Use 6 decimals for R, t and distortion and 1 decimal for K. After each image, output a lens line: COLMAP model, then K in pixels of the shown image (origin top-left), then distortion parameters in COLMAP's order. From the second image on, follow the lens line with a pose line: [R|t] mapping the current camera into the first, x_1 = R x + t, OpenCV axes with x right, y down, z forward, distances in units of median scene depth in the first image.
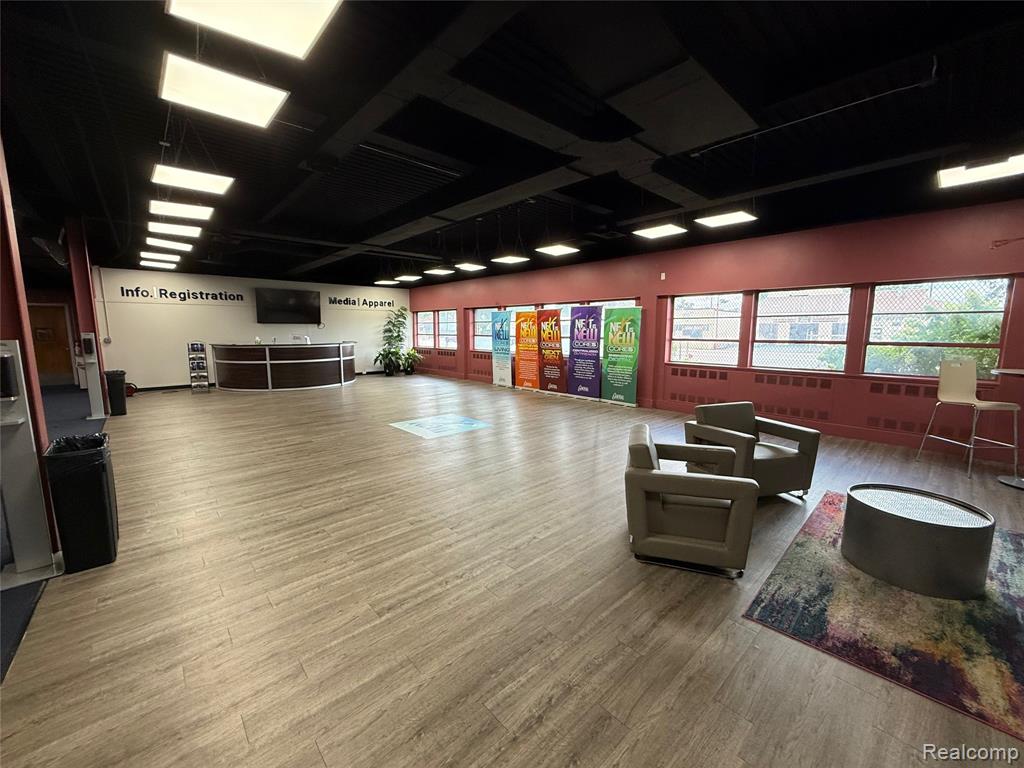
lens RADIAL K [[411.4, 0, 509.2], [0, 411.4, 385.6], [0, 0, 1]] dist [-0.001082, -0.000014]
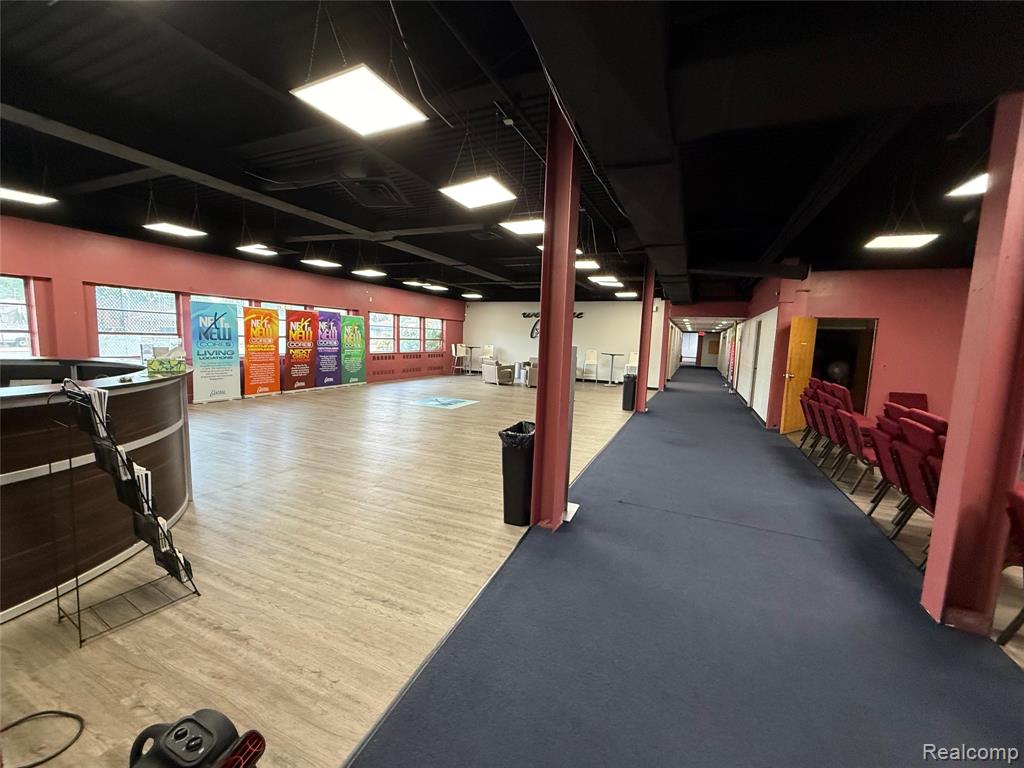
lens RADIAL K [[411.4, 0, 510.4], [0, 411.4, 380.8], [0, 0, 1]] dist [-0.001082, -0.000014]
pose [[-0.402802, -0.116829, 0.907800, -1.053561], [0.079410, 0.983620, 0.161822, -0.133069], [-0.911836, 0.137271, -0.386927, 0.920110]]
